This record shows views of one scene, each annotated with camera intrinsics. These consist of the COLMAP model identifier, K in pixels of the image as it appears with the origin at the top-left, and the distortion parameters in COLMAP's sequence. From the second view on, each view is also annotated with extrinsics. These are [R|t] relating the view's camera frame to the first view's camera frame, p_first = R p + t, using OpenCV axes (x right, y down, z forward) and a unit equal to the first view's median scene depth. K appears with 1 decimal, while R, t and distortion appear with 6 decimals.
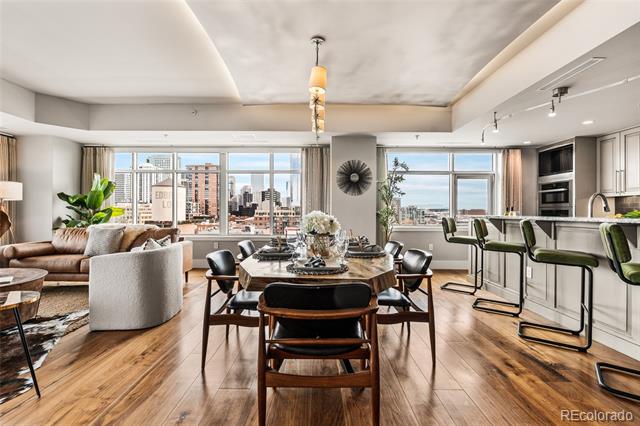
lens RADIAL K [[291.5, 0, 320.0], [0, 291.5, 213.0], [0, 0, 1]] dist [-0.000790, -0.000418]
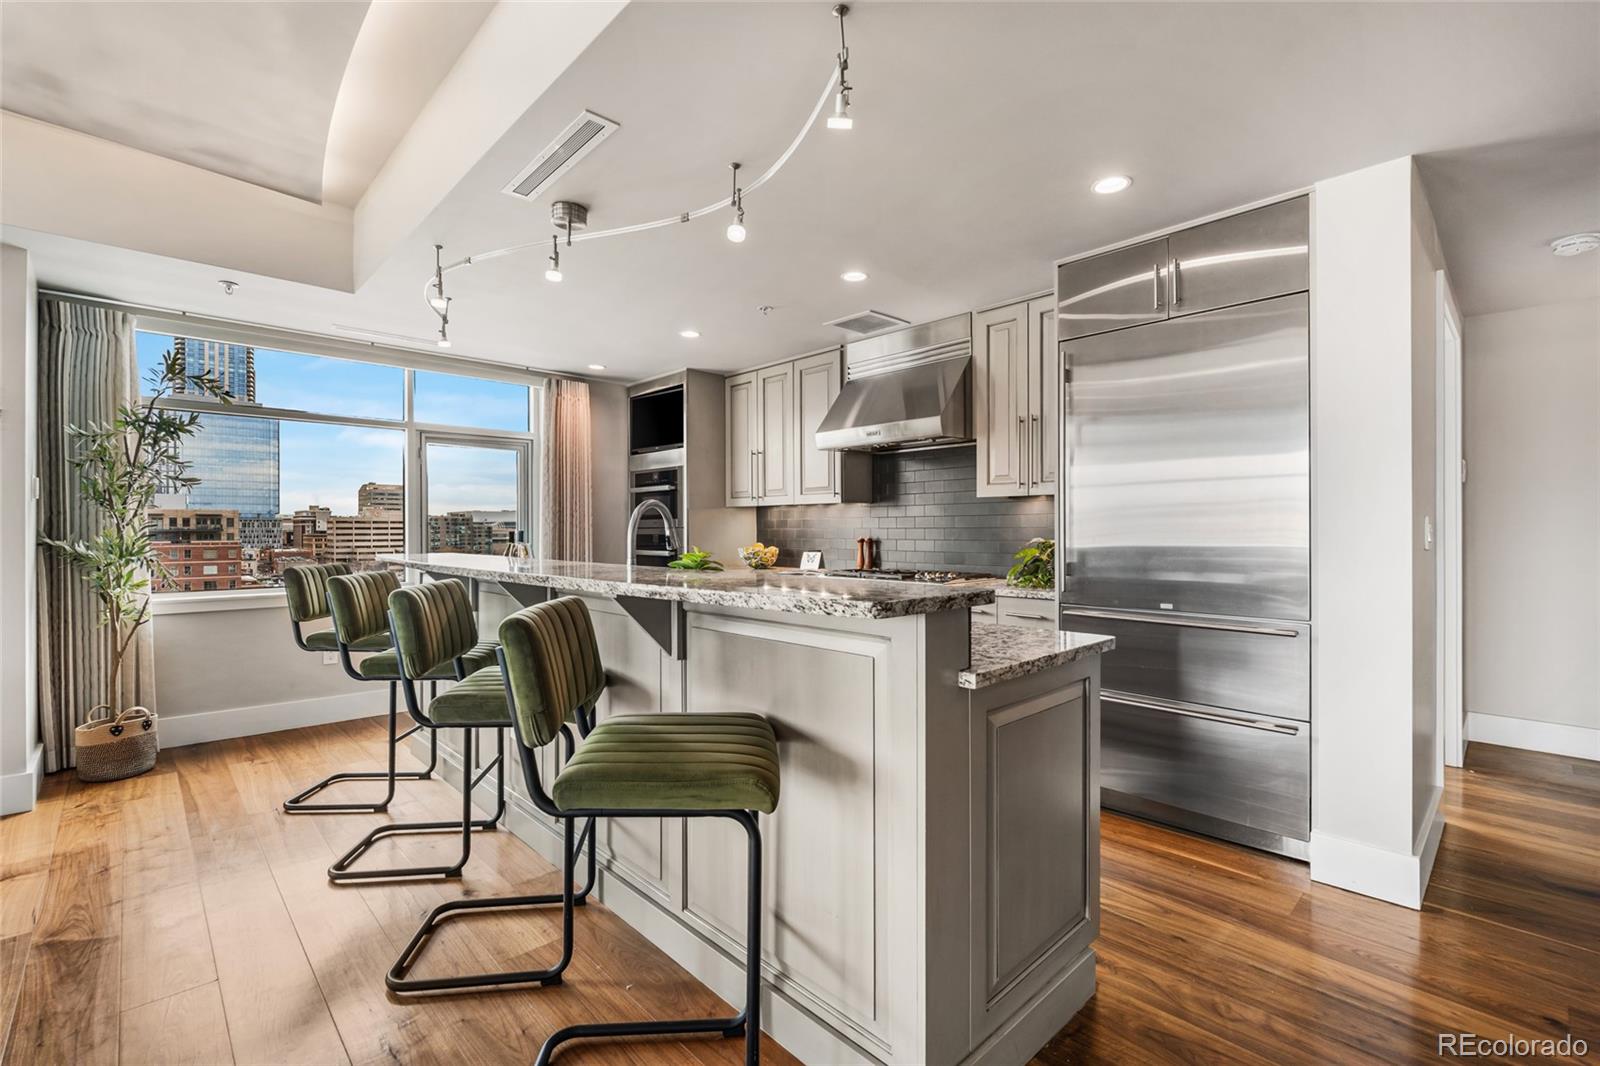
lens RADIAL K [[701.8, 0, 800.0], [0, 701.8, 533.0], [0, 0, 1]] dist [0.000162, -0.000046]
pose [[0.727622, -0.006707, 0.685945, 0.267858], [0.004943, 0.999978, 0.004535, -0.017058], [-0.685960, 0.000091, 0.727639, 0.109383]]
